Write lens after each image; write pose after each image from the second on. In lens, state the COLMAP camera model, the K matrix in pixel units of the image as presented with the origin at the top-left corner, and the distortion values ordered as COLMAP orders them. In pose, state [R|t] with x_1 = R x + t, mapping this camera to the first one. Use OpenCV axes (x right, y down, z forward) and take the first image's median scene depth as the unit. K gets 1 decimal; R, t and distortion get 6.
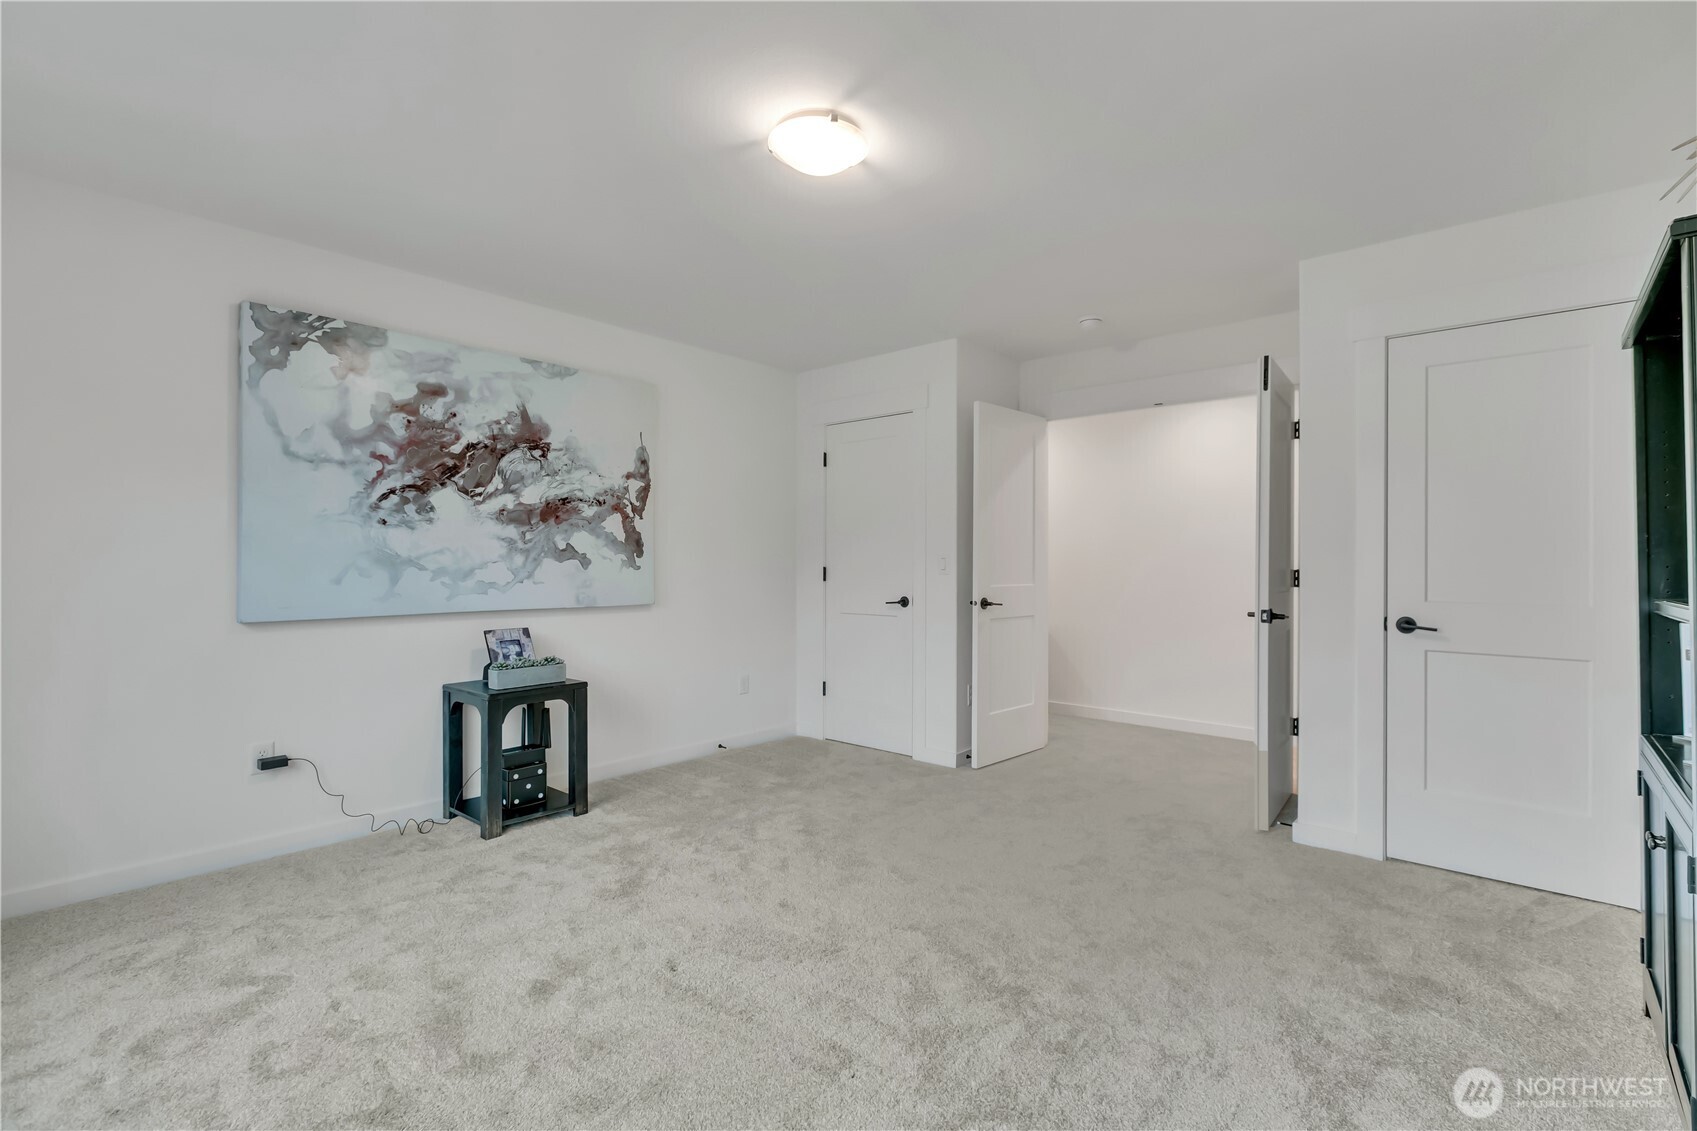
lens RADIAL K [[781.4, 0, 857.8], [0, 781.4, 547.6], [0, 0, 1]] dist [0.001416, 0.000123]
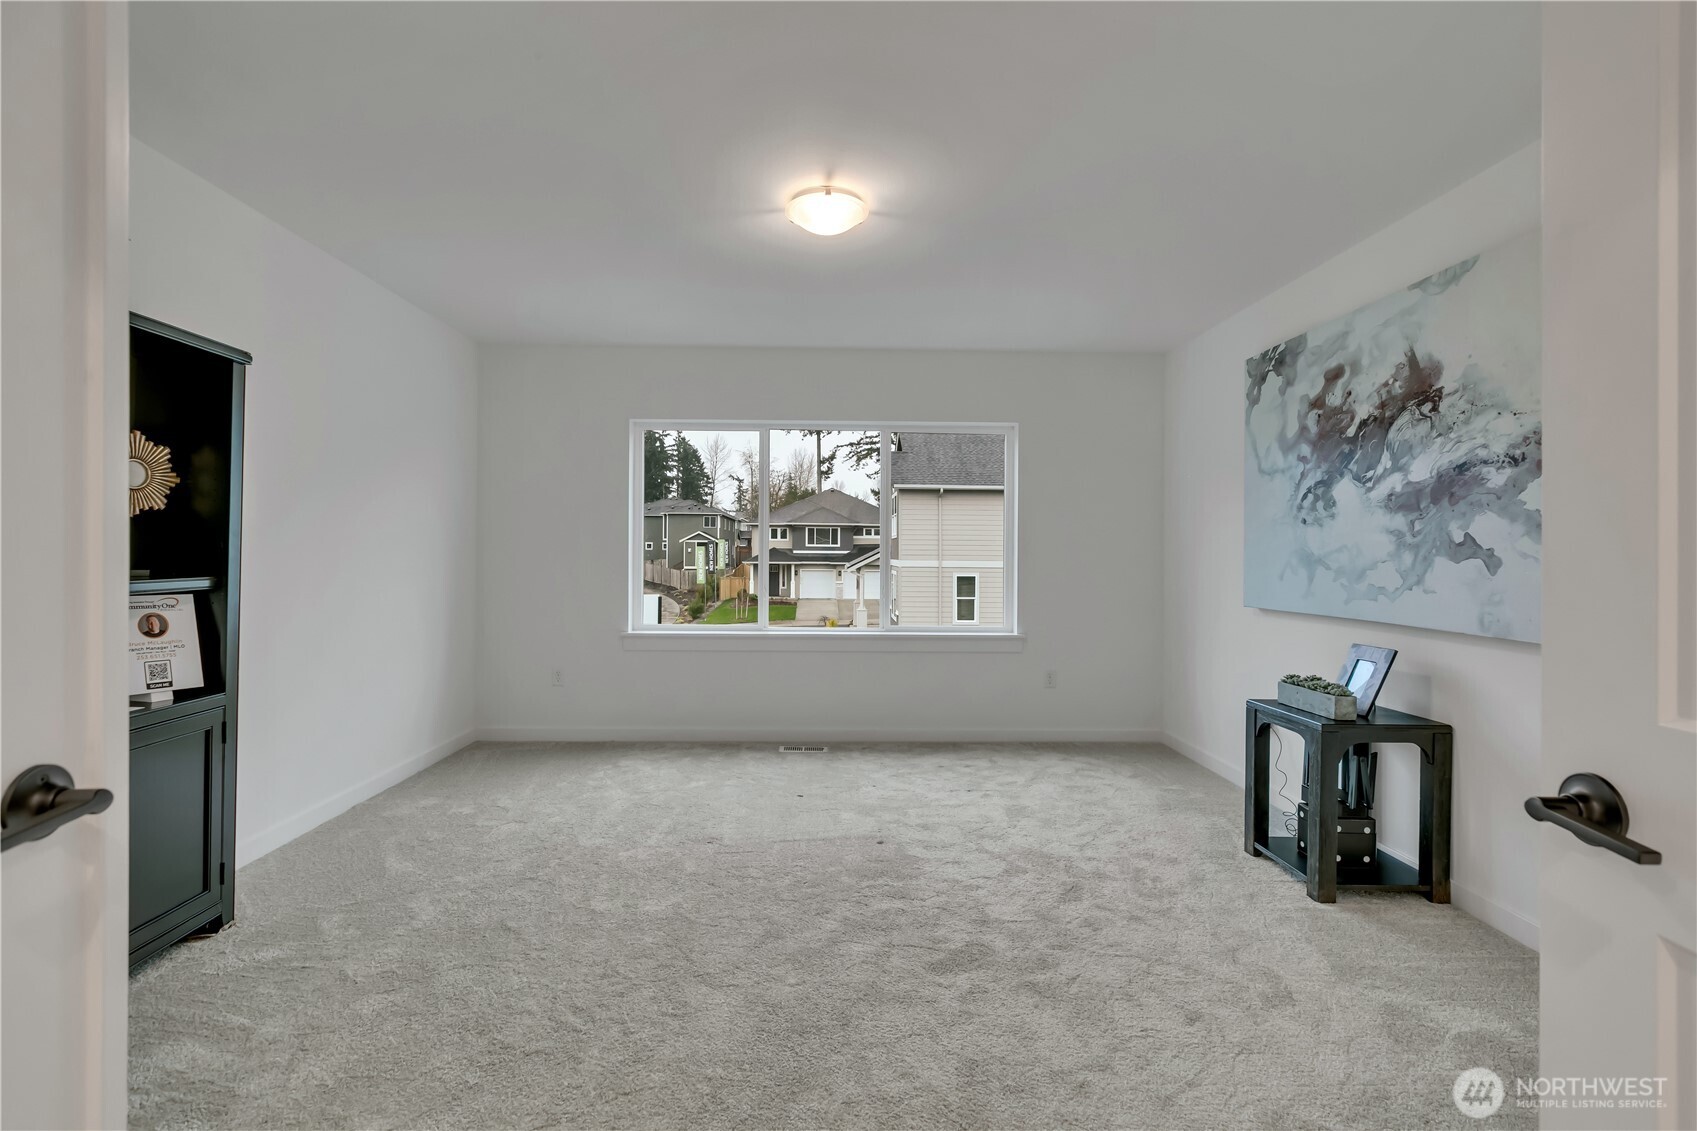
lens RADIAL K [[781.4, 0, 857.8], [0, 781.4, 547.6], [0, 0, 1]] dist [0.001416, 0.000123]
pose [[-0.731957, -0.014300, -0.681201, 0.463800], [0.001843, 0.999735, -0.022966, 0.021501], [0.681349, -0.018066, -0.731736, 1.212608]]
